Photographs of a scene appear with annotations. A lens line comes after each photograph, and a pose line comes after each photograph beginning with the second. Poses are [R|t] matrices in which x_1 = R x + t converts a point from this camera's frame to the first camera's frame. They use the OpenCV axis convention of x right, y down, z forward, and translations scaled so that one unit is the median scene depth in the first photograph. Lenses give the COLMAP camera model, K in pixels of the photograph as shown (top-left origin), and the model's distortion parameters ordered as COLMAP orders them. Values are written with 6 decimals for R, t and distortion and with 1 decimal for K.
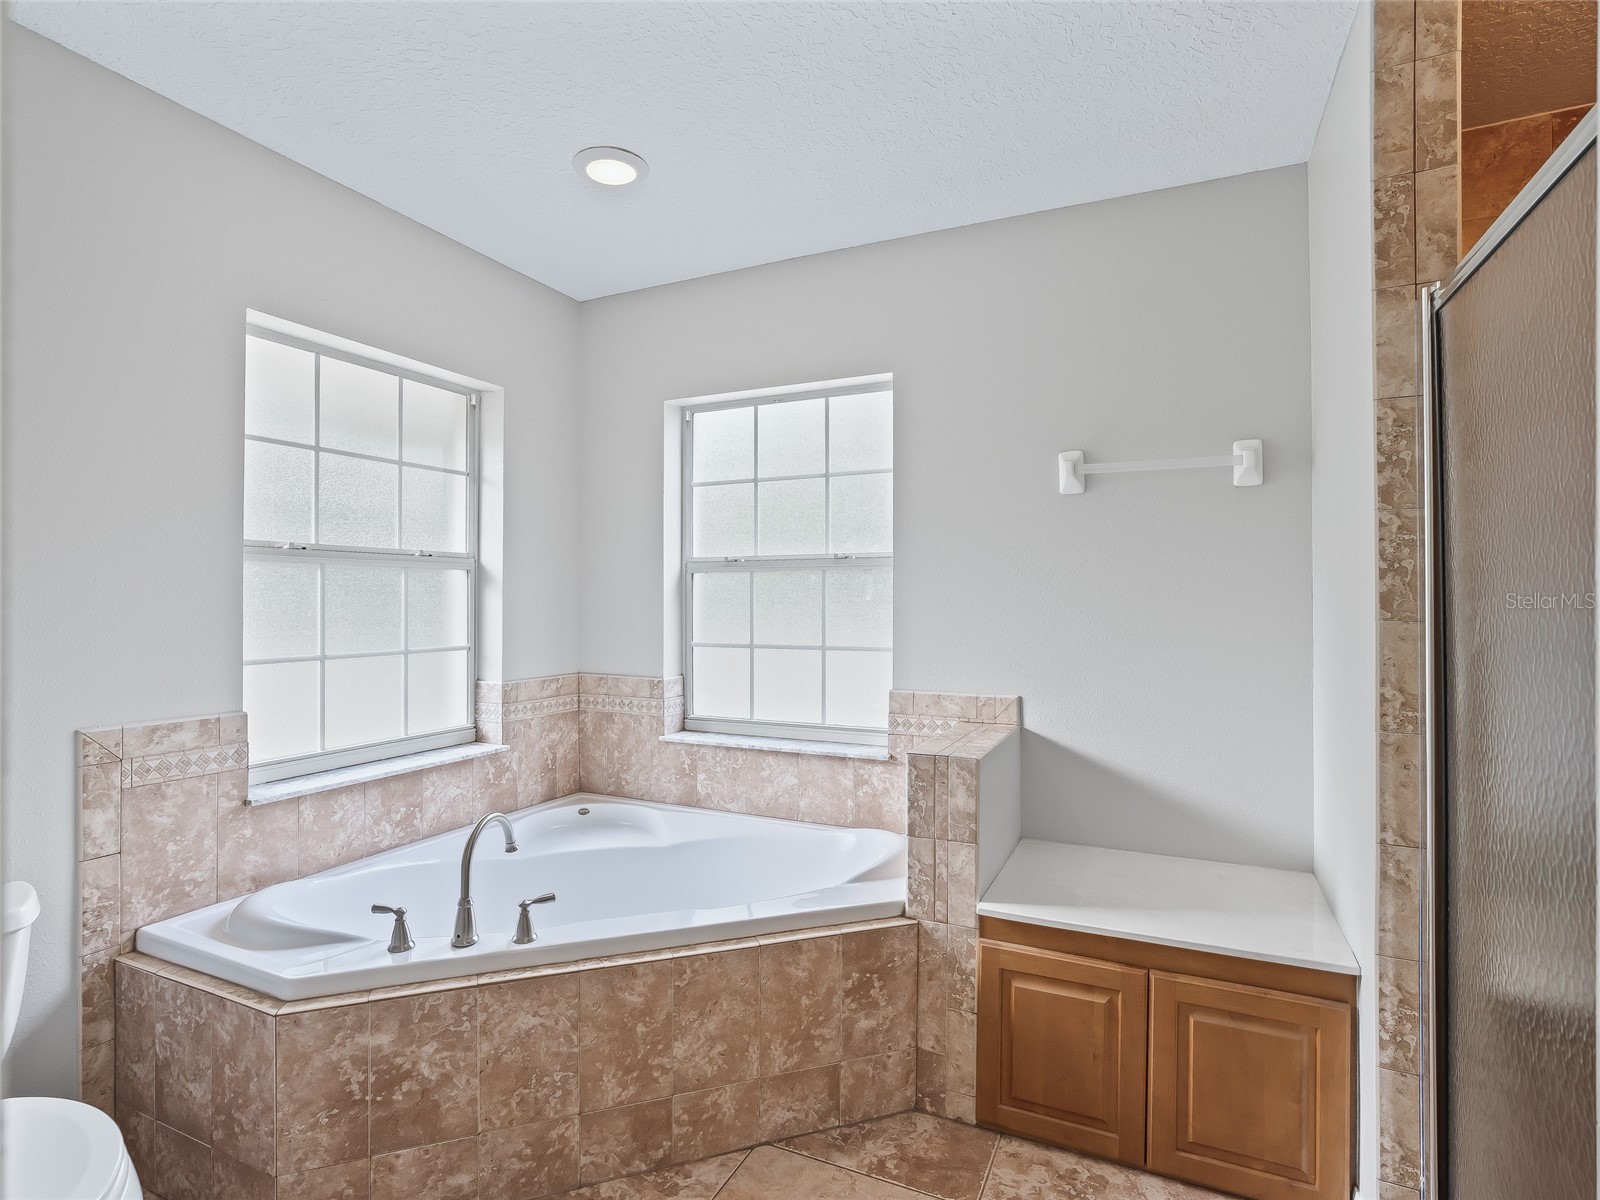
lens RADIAL K [[823.8, 0, 803.3], [0, 823.8, 597.8], [0, 0, 1]] dist [-0.018589, 0.013511]
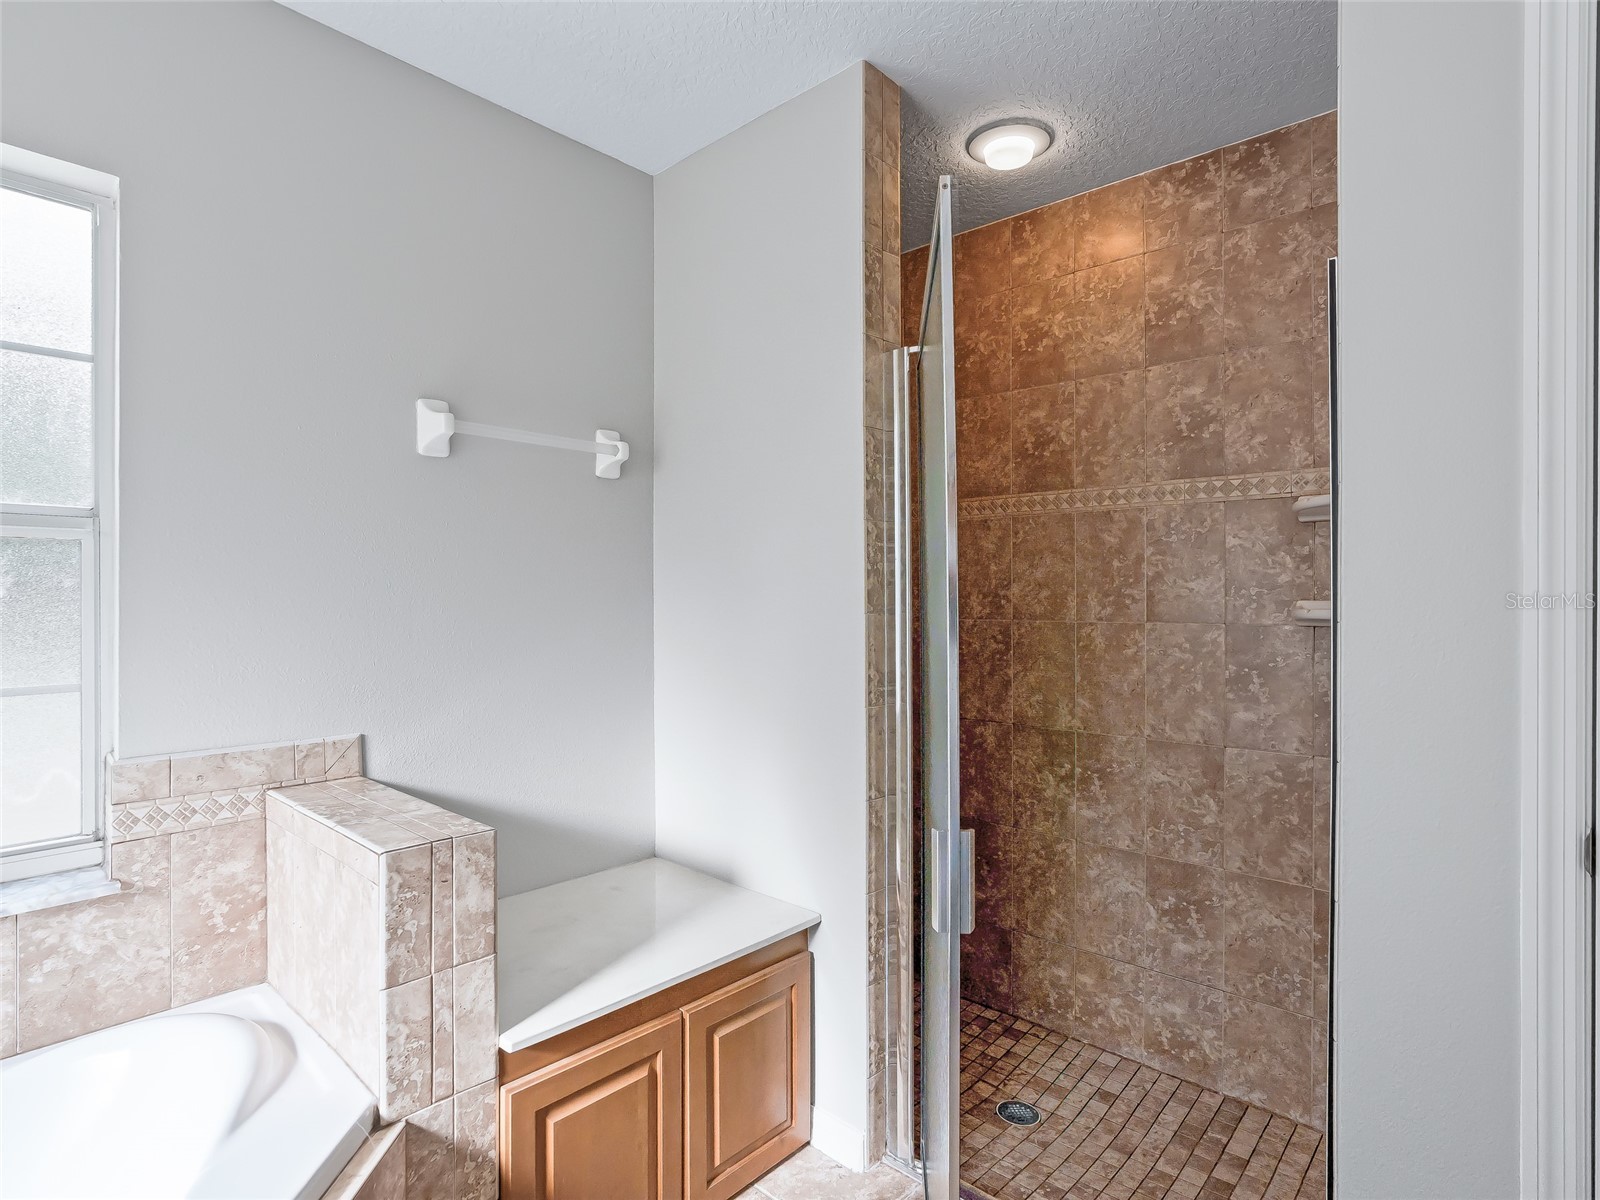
lens RADIAL K [[823.8, 0, 801.4], [0, 823.8, 600.1], [0, 0, 1]] dist [-0.018589, 0.013511]
pose [[0.318134, -0.002751, 0.948042, -0.351635], [-0.002988, 0.999988, 0.003904, 0.003140], [-0.948041, -0.004075, 0.318122, 0.543349]]
